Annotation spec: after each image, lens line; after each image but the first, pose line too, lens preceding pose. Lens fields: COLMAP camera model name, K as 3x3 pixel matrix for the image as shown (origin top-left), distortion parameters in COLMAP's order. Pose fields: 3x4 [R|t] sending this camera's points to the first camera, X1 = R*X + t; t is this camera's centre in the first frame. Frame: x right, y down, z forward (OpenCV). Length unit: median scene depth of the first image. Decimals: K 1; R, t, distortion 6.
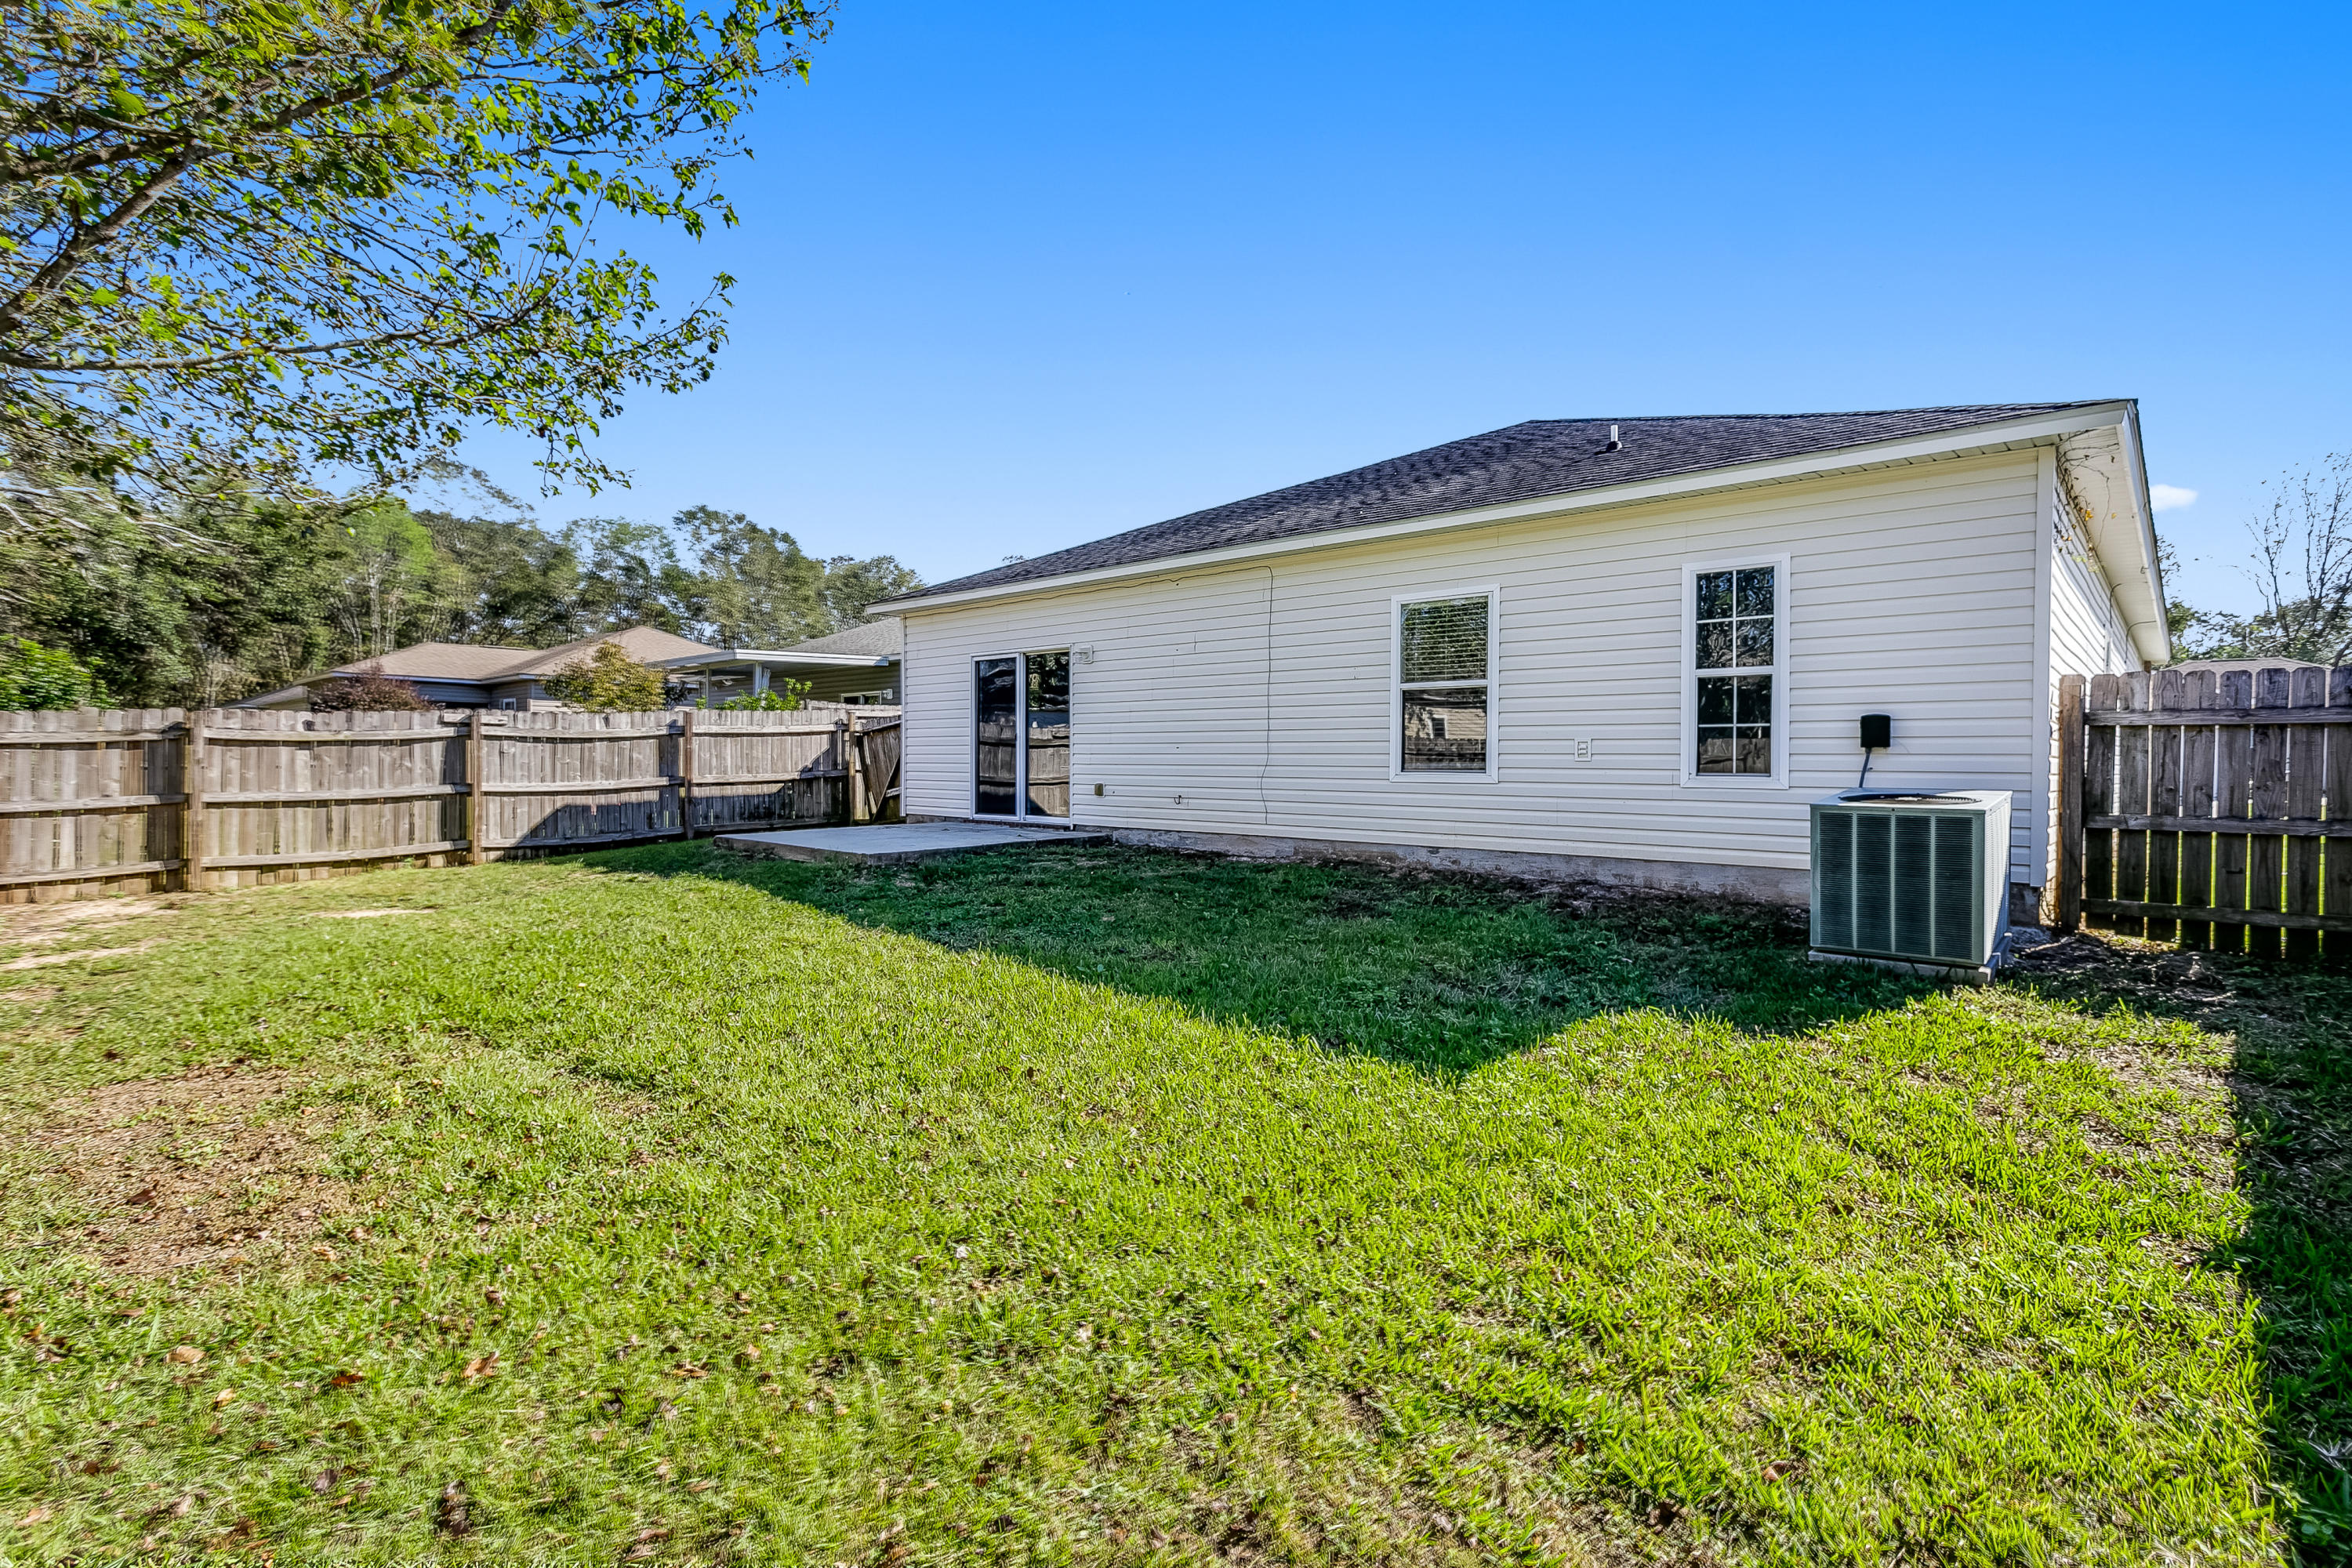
lens RADIAL K [[1138.0, 0, 1167.7], [0, 1138.0, 774.3], [0, 0, 1]] dist [-0.005007, -0.001018]
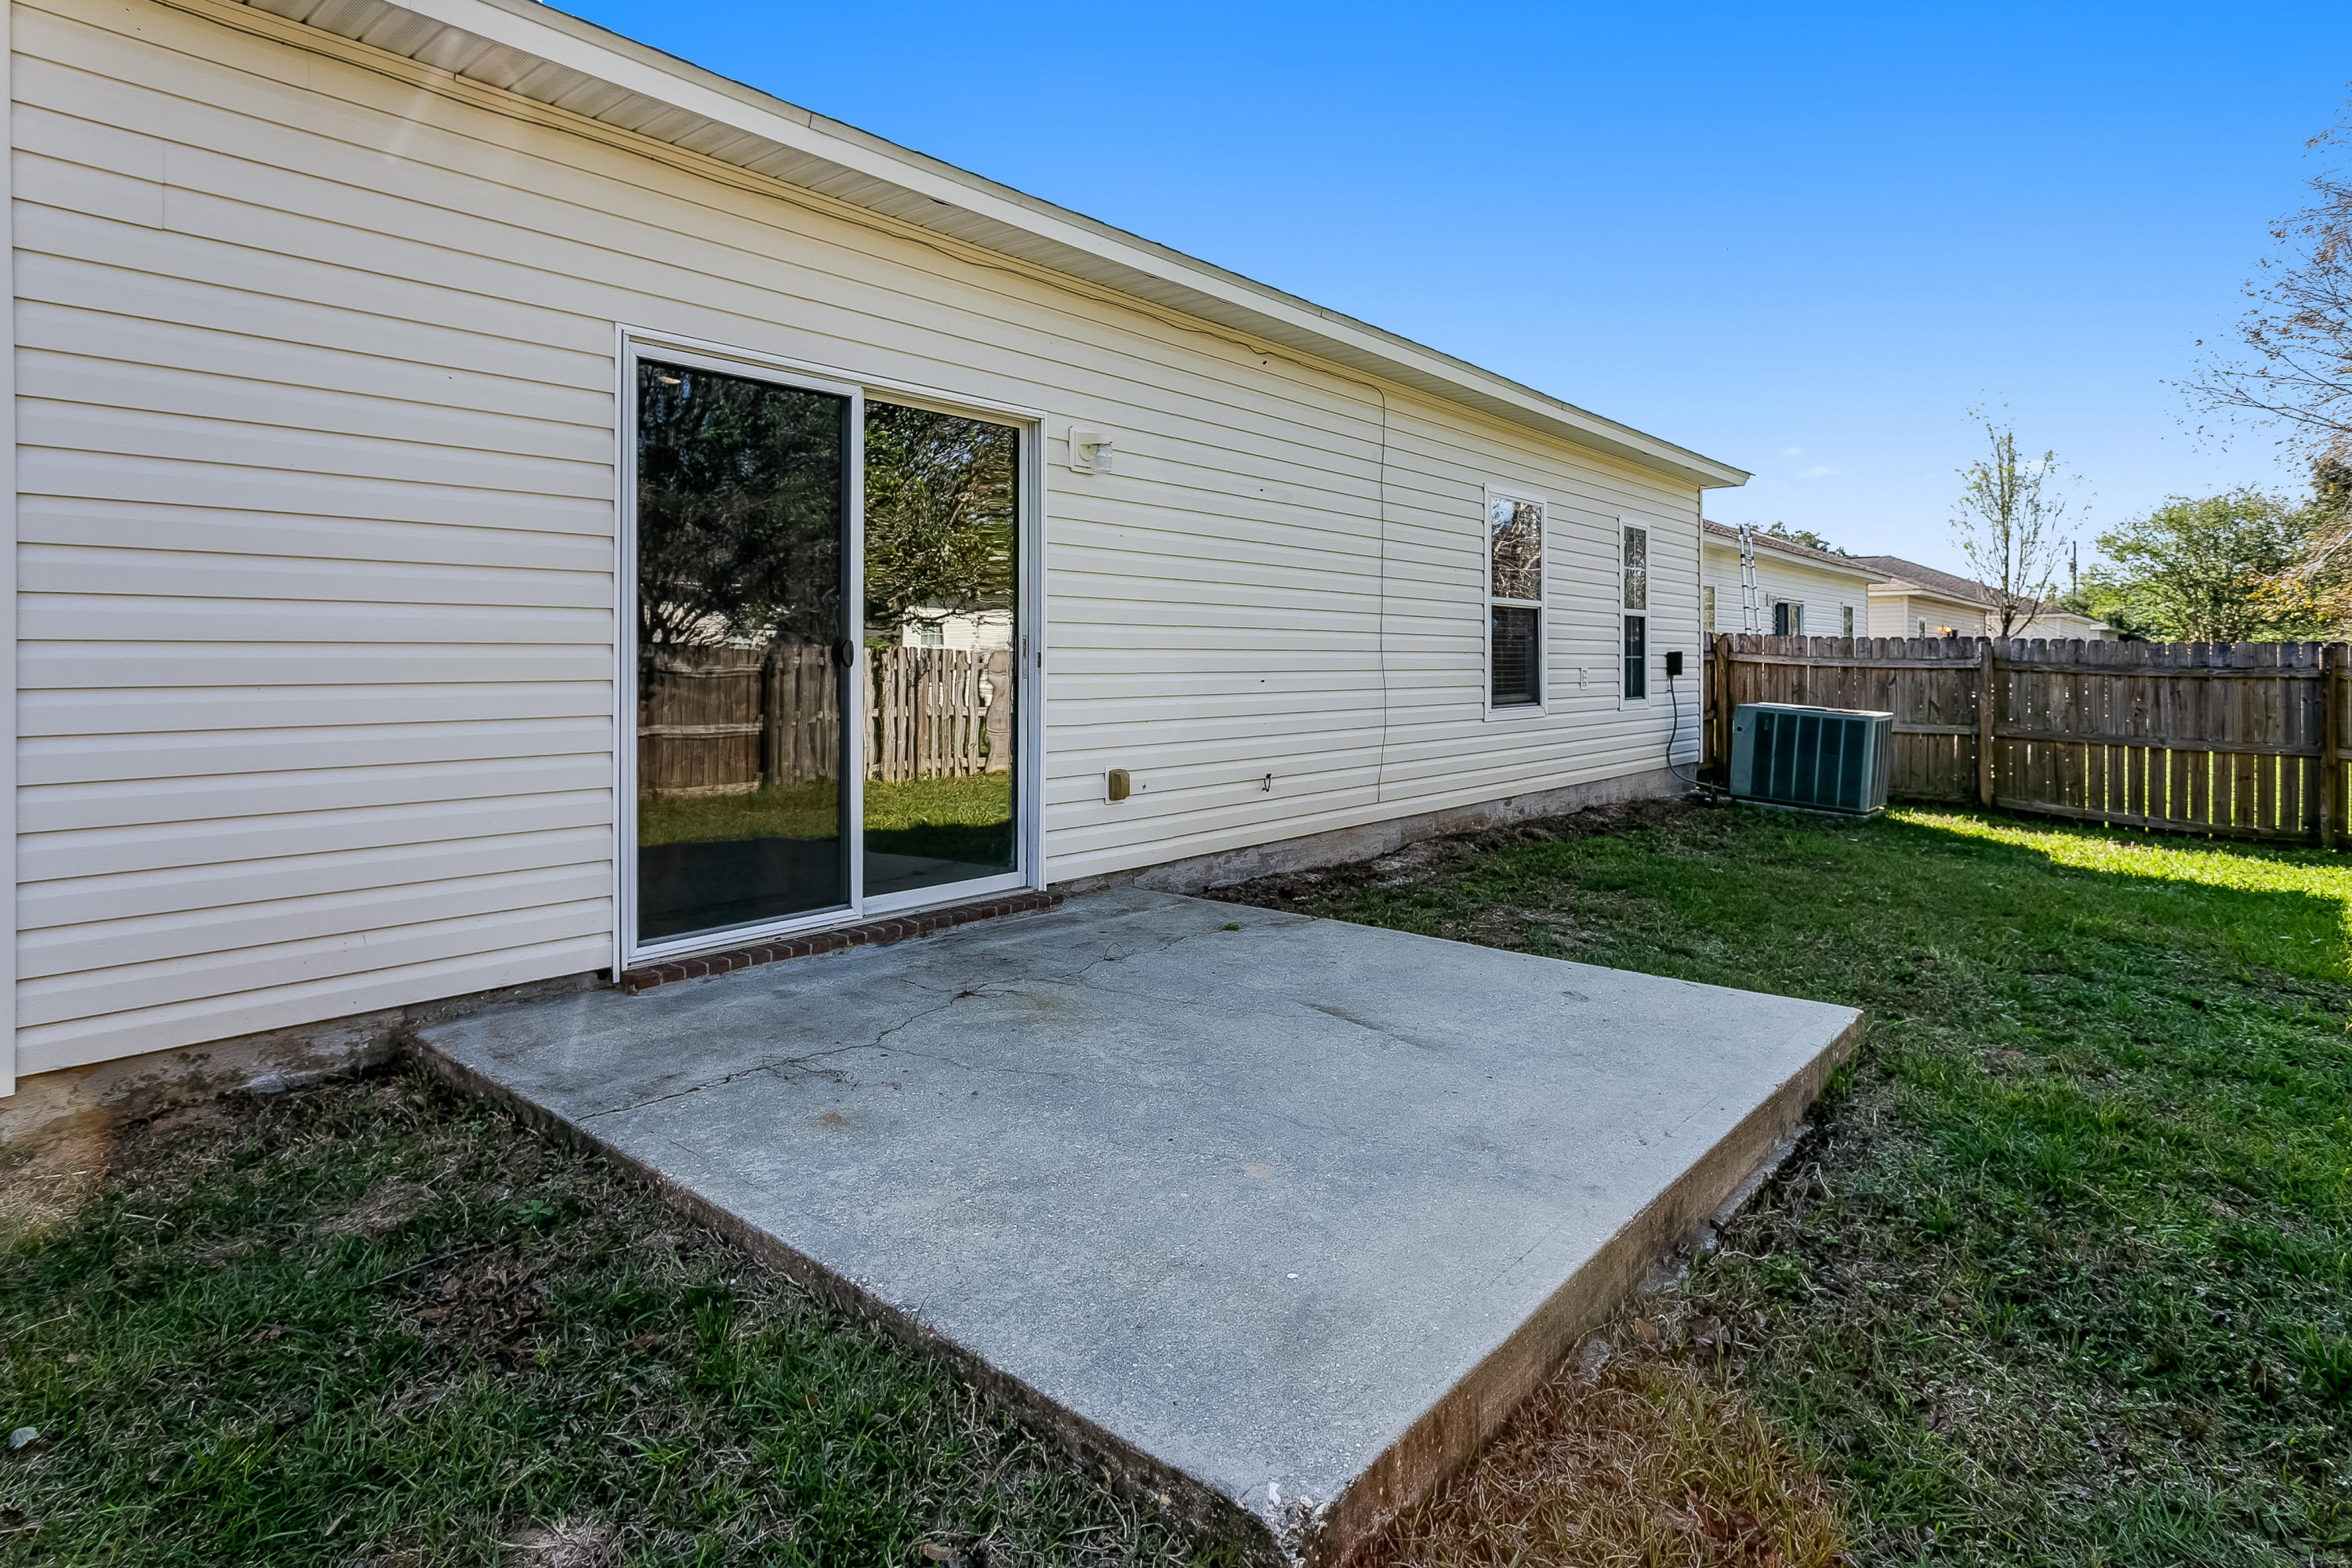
lens RADIAL K [[1242.9, 0, 1212.5], [0, 1242.9, 658.3], [0, 0, 1]] dist [-0.004290, -0.000743]
pose [[-0.059575, 0.000076, 0.998224, -0.644133], [0.015487, 0.999880, 0.000848, -0.040573], [-0.998104, 0.015510, -0.059569, 1.241948]]
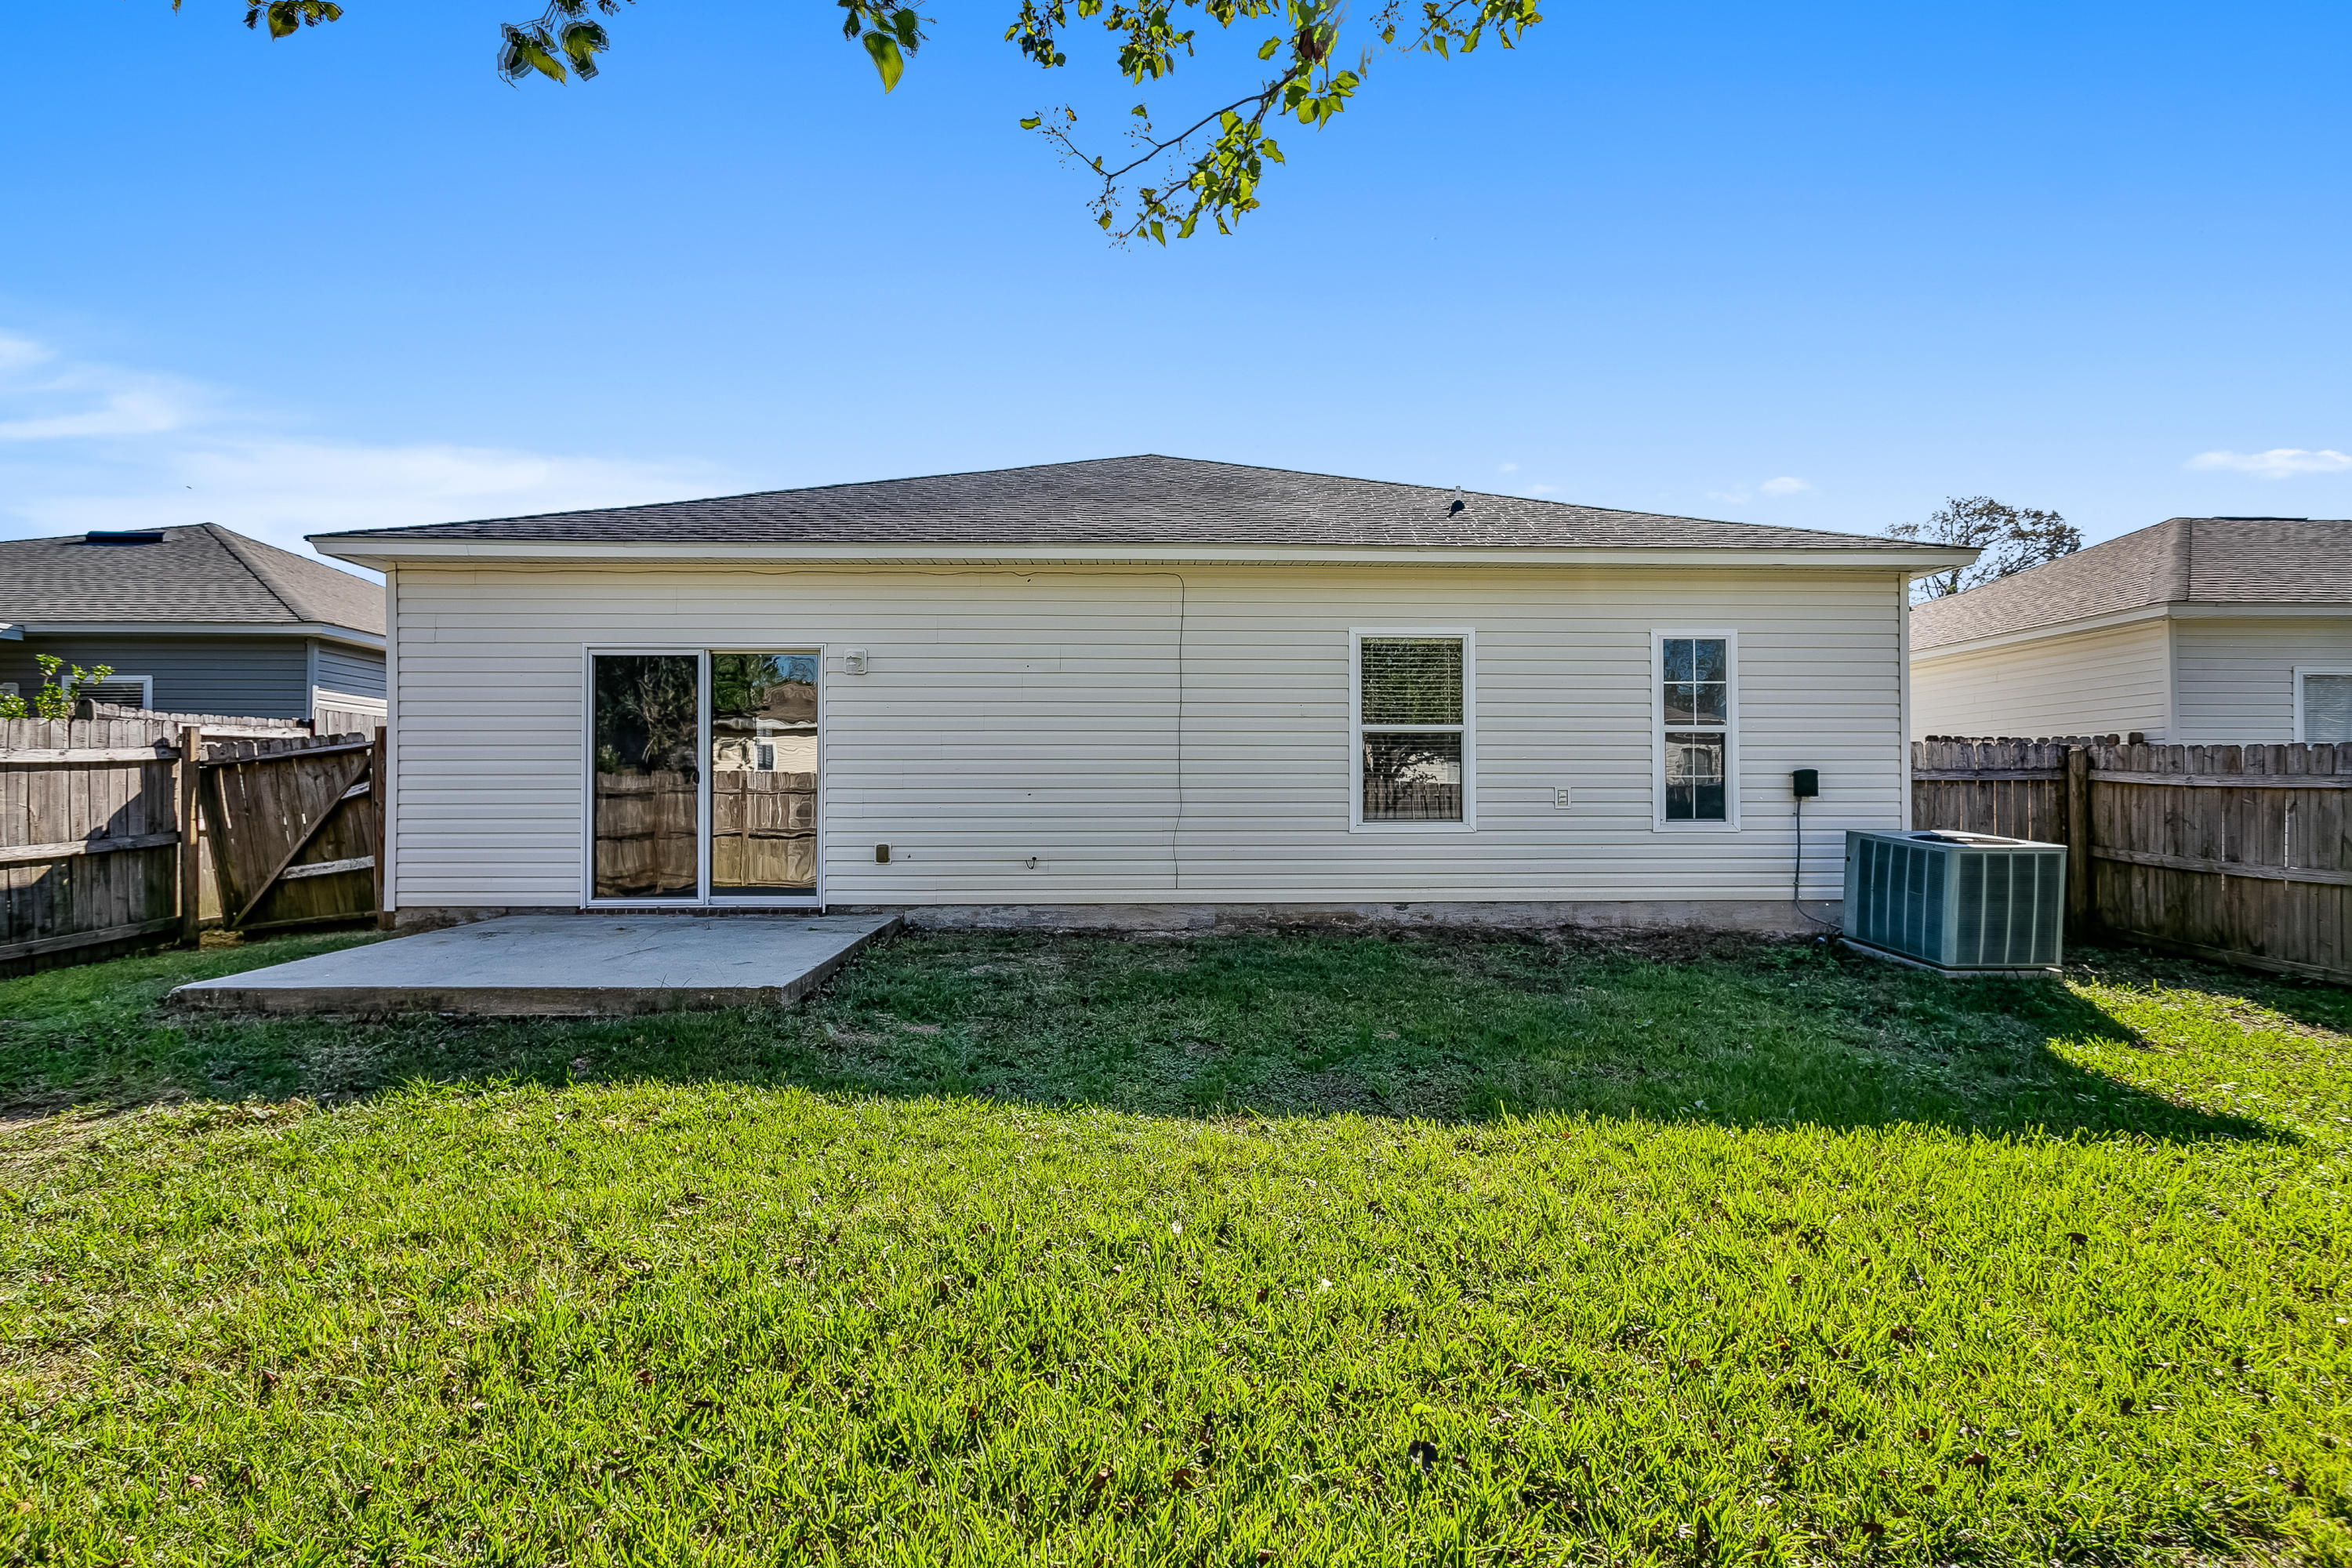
lens RADIAL K [[1138.0, 0, 1177.7], [0, 1138.0, 787.7], [0, 0, 1]] dist [-0.005007, -0.001018]
pose [[0.703875, 0.002190, 0.710321, -0.542572], [0.013908, 0.999761, -0.016864, -0.016387], [-0.710188, 0.021749, 0.703676, 0.465121]]
